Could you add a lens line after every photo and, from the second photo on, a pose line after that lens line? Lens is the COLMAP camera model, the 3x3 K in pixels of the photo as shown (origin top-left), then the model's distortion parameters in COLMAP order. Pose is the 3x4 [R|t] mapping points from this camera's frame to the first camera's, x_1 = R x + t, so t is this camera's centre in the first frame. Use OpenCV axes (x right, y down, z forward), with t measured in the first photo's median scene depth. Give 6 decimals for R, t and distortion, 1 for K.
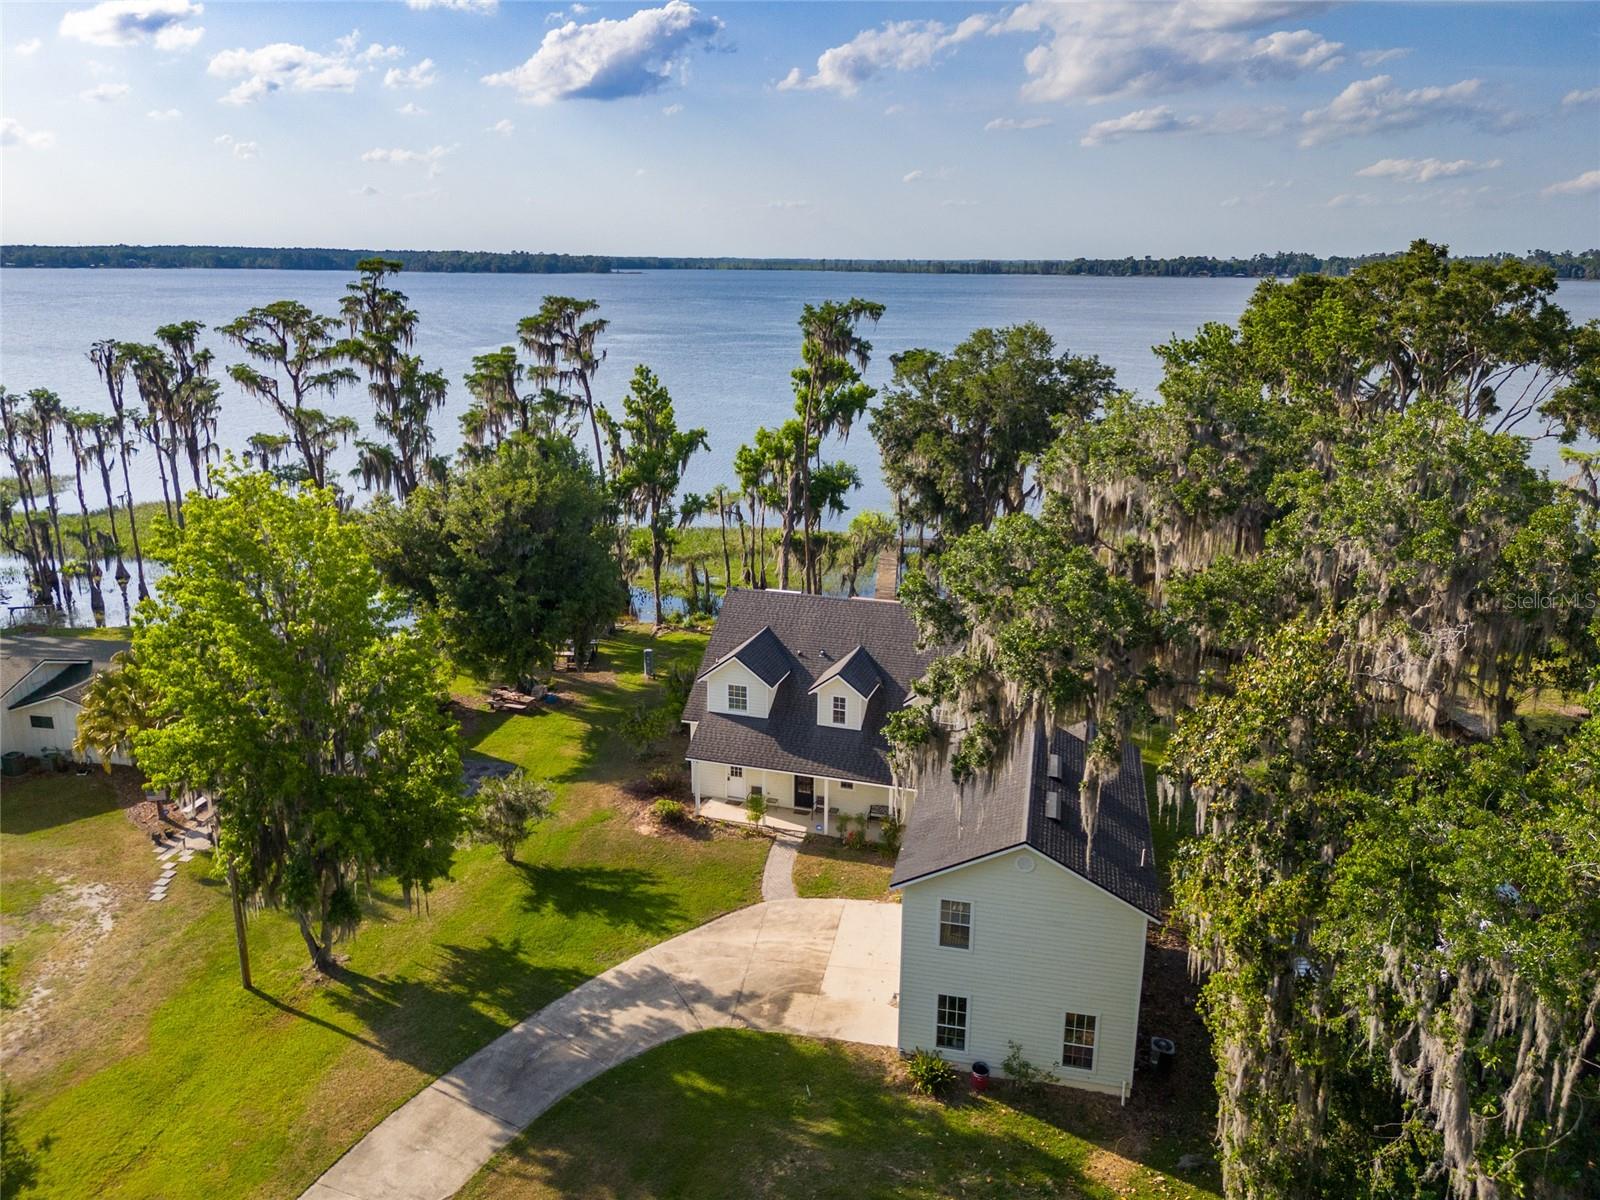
lens RADIAL K [[1177.5, 0, 815.0], [0, 1177.5, 593.8], [0, 0, 1]] dist [0.070203, -0.088755]
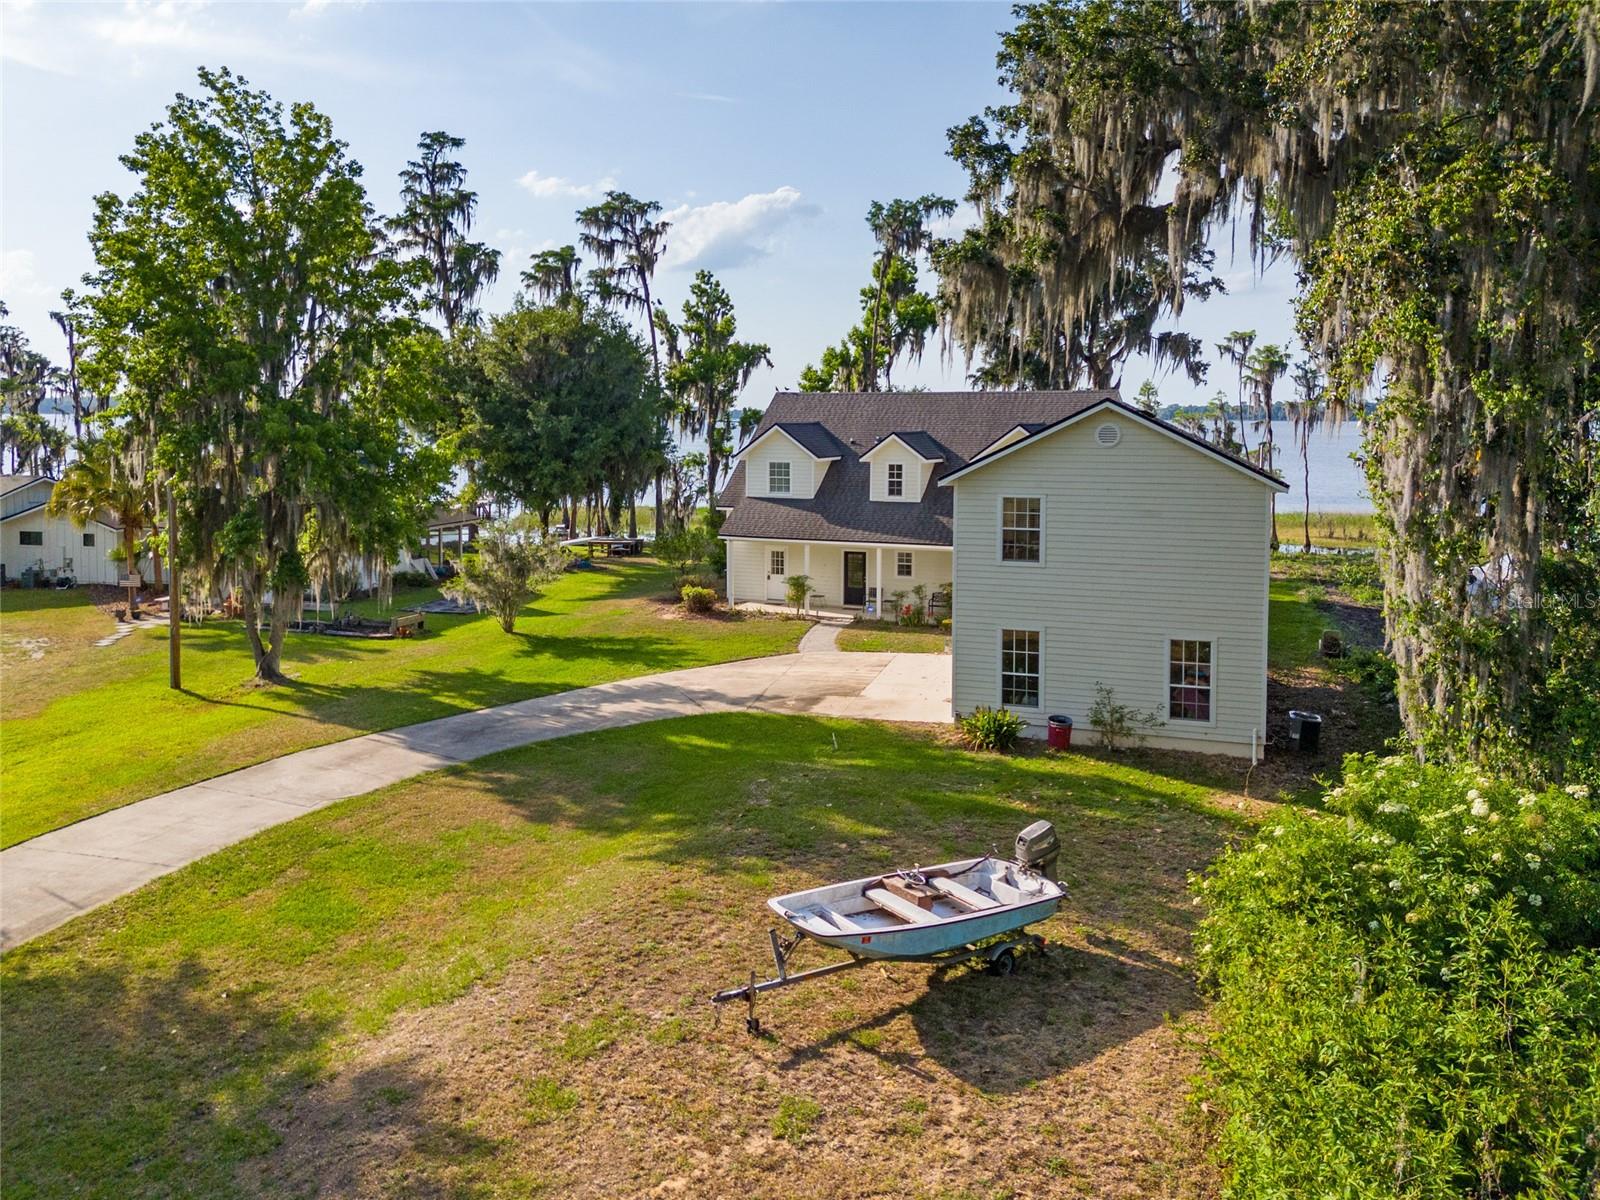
lens RADIAL K [[1217.2, 0, 802.7], [0, 1217.2, 457.2], [0, 0, 1]] dist [0.081638, -0.091350]
pose [[0.996404, -0.001332, -0.084714, 0.020908], [-0.018596, 0.972056, -0.234009, 0.214025], [0.082658, 0.234743, 0.968537, 0.091768]]
